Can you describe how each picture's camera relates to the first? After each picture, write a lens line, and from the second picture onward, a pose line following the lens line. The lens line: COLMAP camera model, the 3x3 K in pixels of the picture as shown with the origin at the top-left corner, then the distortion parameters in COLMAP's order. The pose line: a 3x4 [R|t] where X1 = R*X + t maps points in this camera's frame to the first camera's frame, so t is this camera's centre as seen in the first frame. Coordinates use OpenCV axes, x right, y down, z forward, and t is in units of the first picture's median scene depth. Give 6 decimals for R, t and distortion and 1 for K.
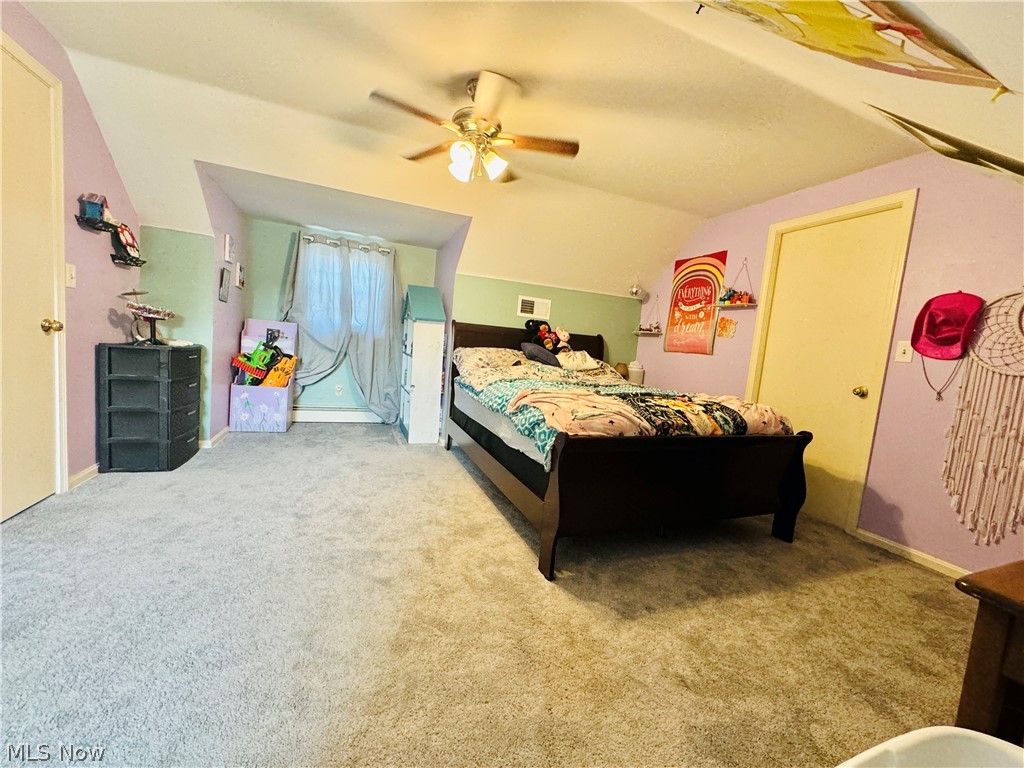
lens RADIAL K [[410.0, 0, 512.4], [0, 410.0, 382.5], [0, 0, 1]] dist [0.001416, -0.000035]
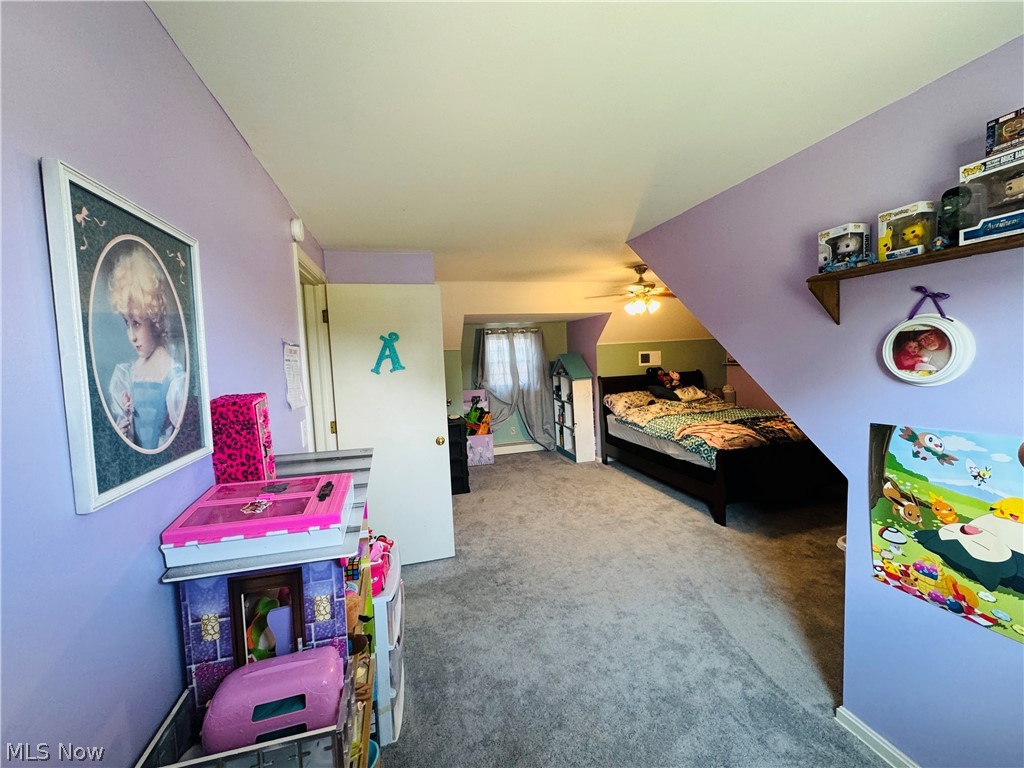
lens RADIAL K [[410.0, 0, 513.7], [0, 410.0, 383.7], [0, 0, 1]] dist [0.001416, -0.000035]
pose [[0.985211, -0.123435, -0.118844, -0.300260], [0.120345, 0.992188, -0.032859, -0.124988], [0.121971, 0.018071, 0.992369, -0.548925]]
